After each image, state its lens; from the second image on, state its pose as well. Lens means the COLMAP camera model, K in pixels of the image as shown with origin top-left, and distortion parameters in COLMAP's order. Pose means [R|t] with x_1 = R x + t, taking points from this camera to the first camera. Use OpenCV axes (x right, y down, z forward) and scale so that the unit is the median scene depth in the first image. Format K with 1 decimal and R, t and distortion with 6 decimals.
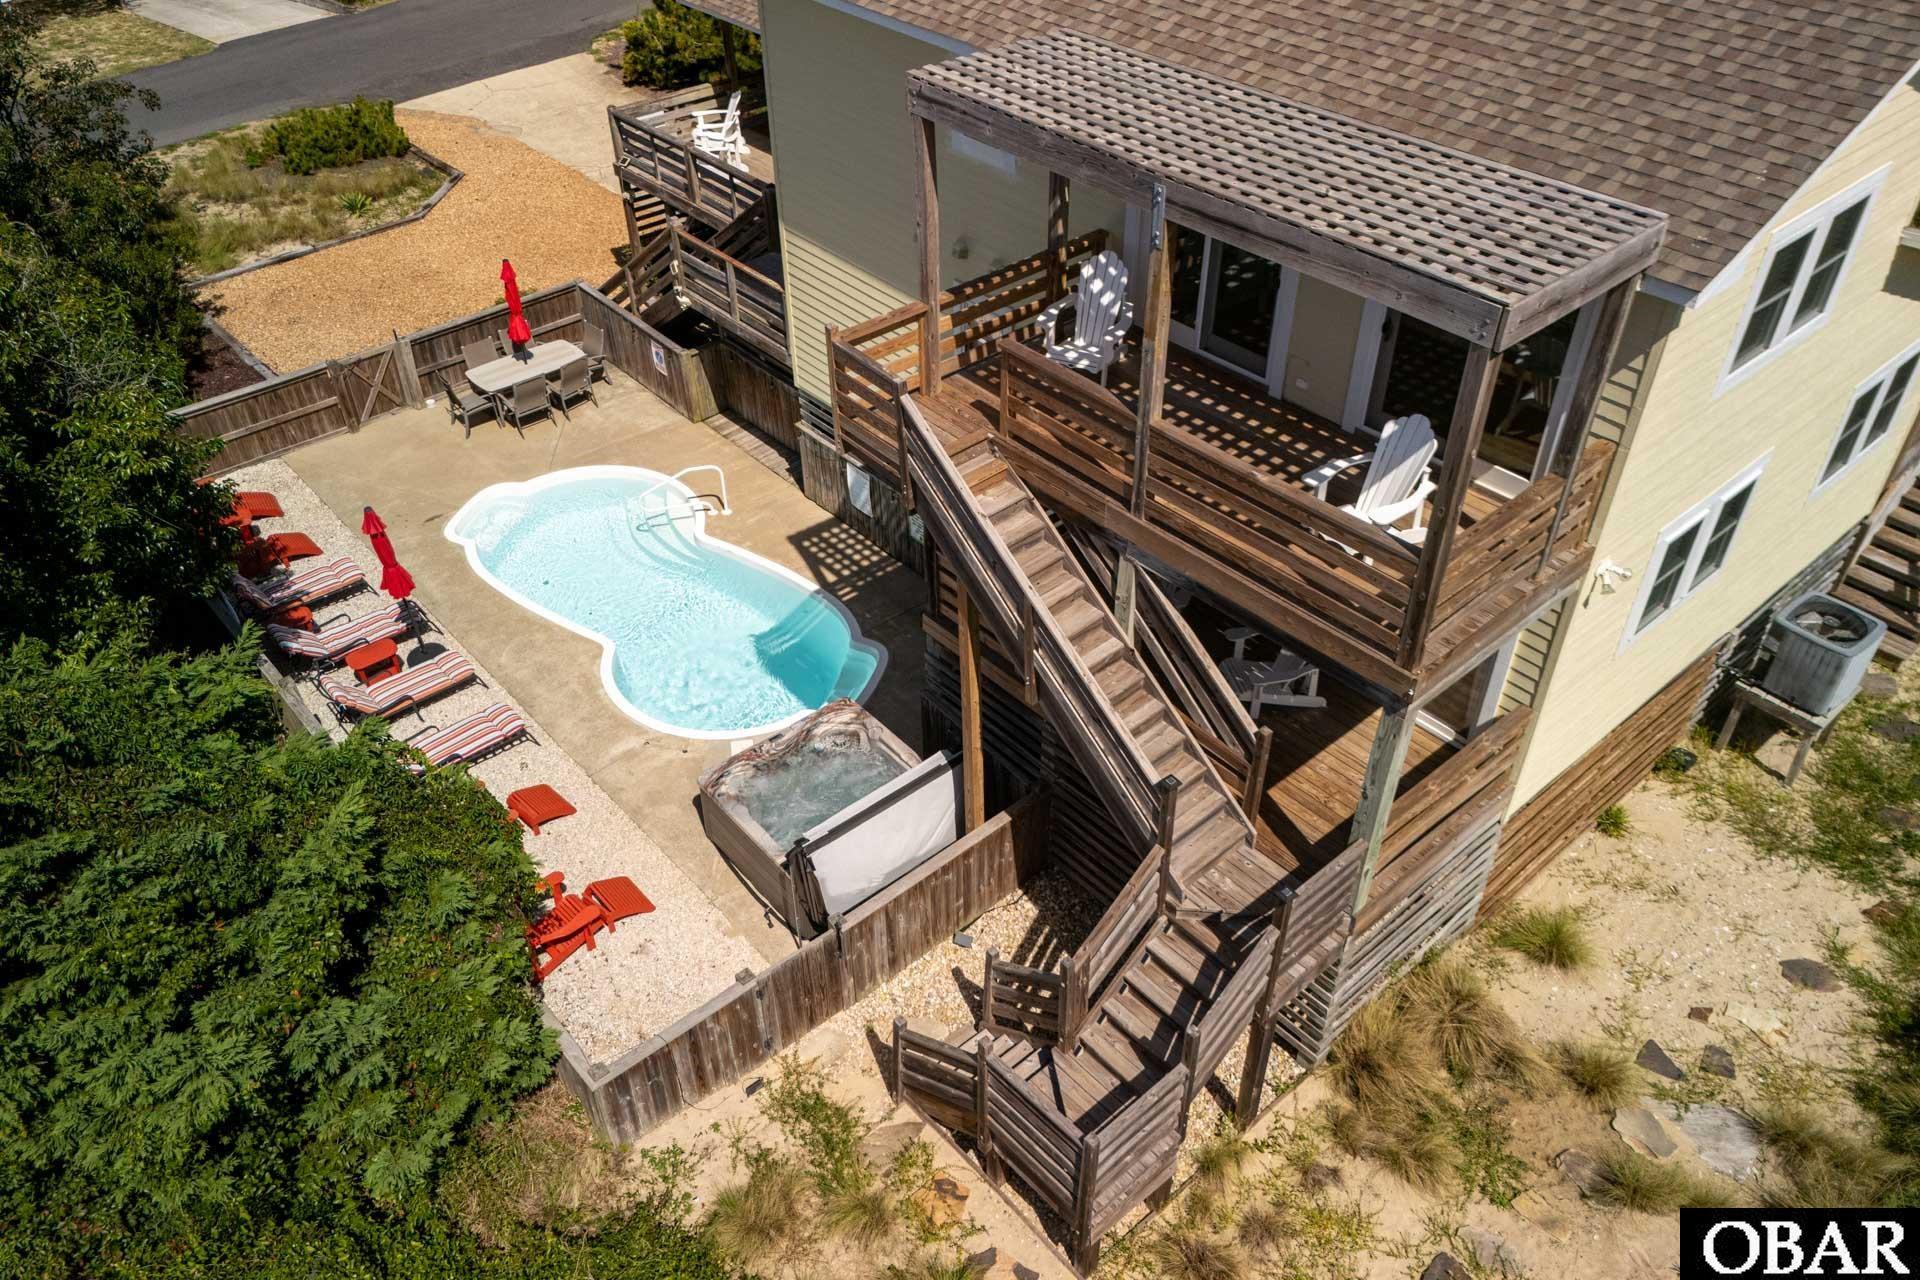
lens RADIAL K [[1426.5, 0, 965.9], [0, 1426.5, 640.5], [0, 0, 1]] dist [0.032112, 0.001362]
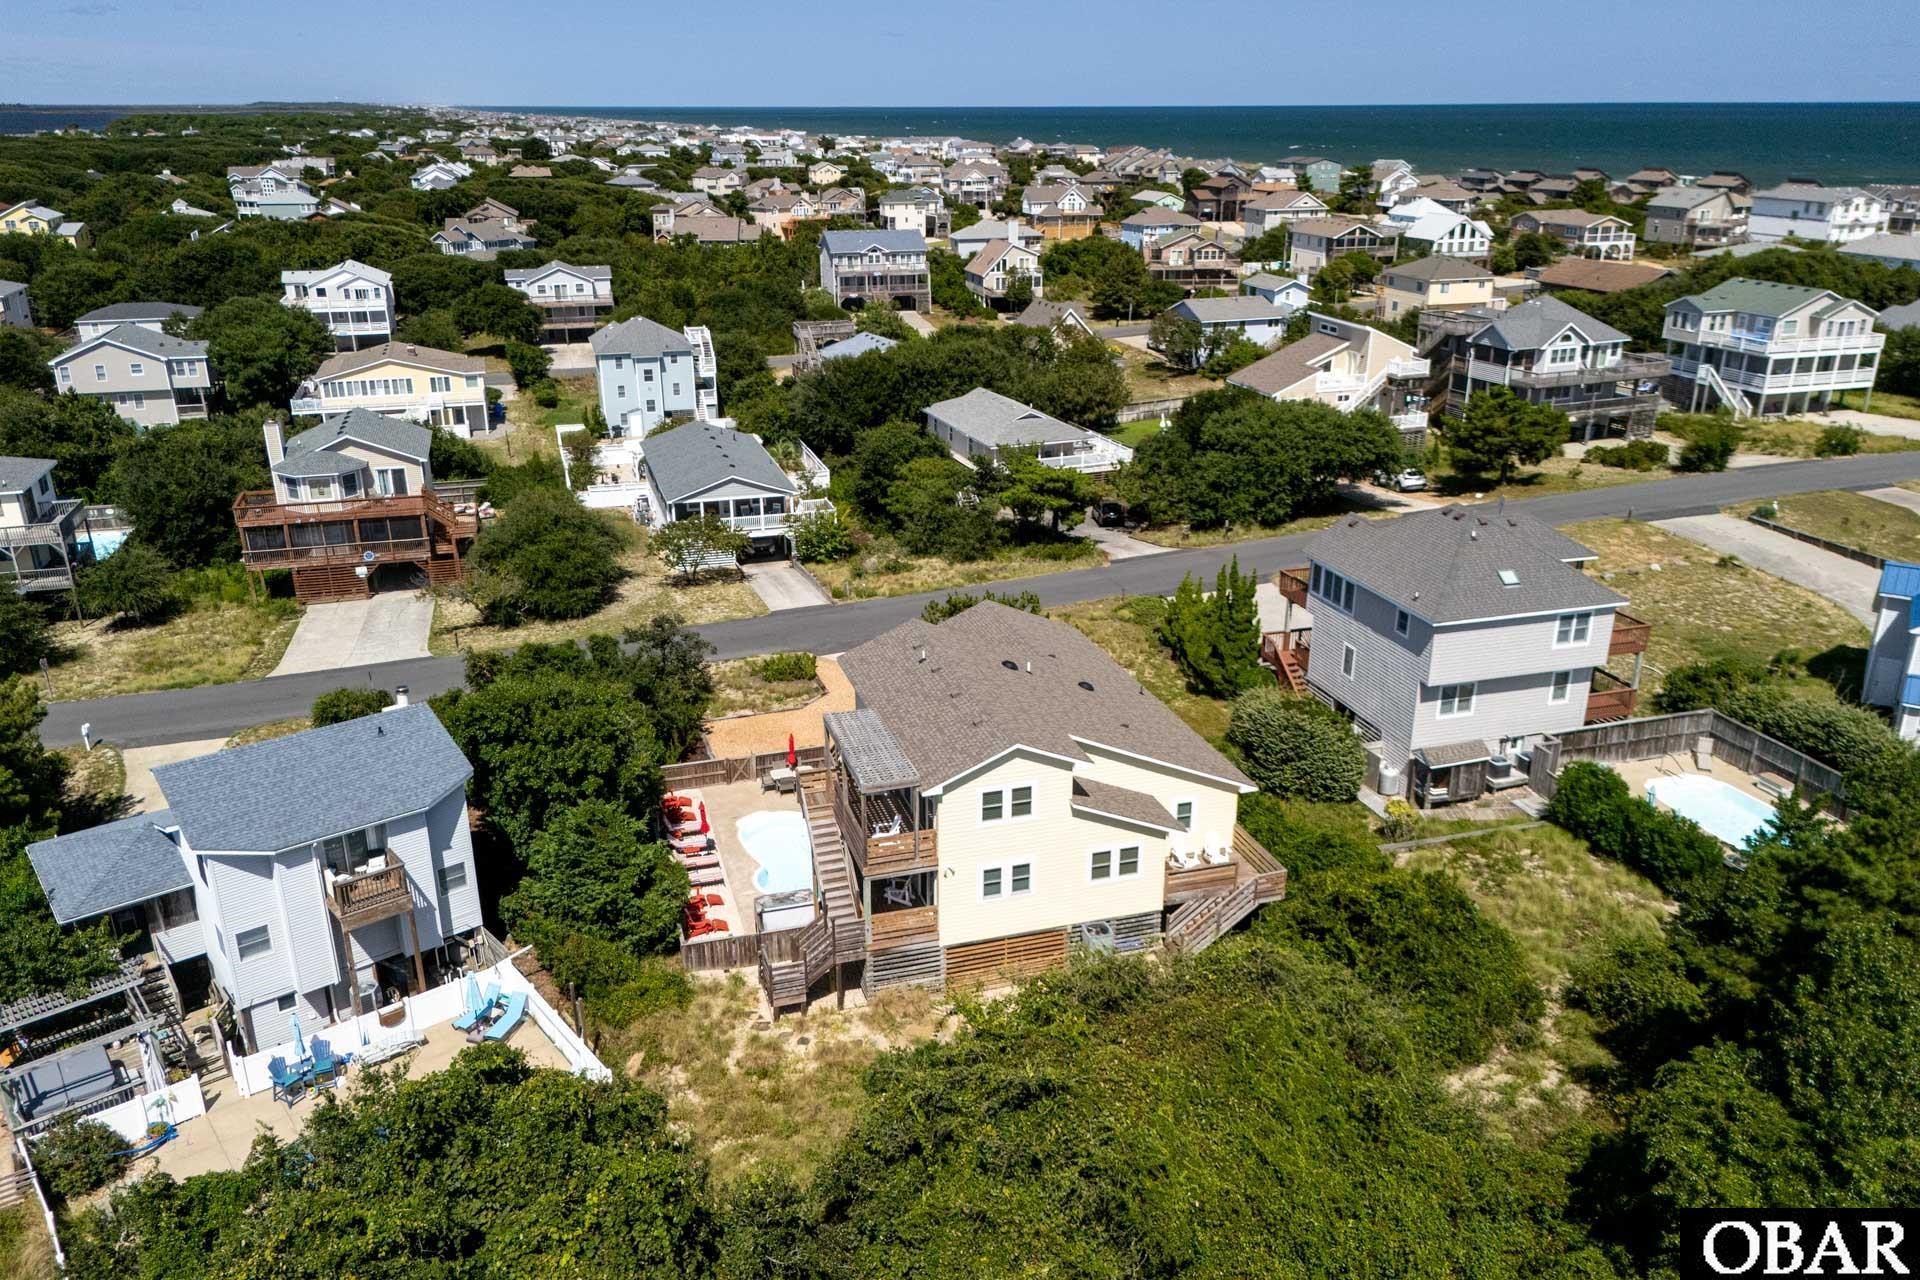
lens RADIAL K [[1426.5, 0, 965.9], [0, 1426.5, 640.5], [0, 0, 1]] dist [0.032112, 0.001362]
pose [[0.912802, 0.148936, -0.380278, 0.941260], [-0.263954, 0.925669, -0.271043, 0.208149], [0.311643, 0.347784, 0.884265, -1.295568]]
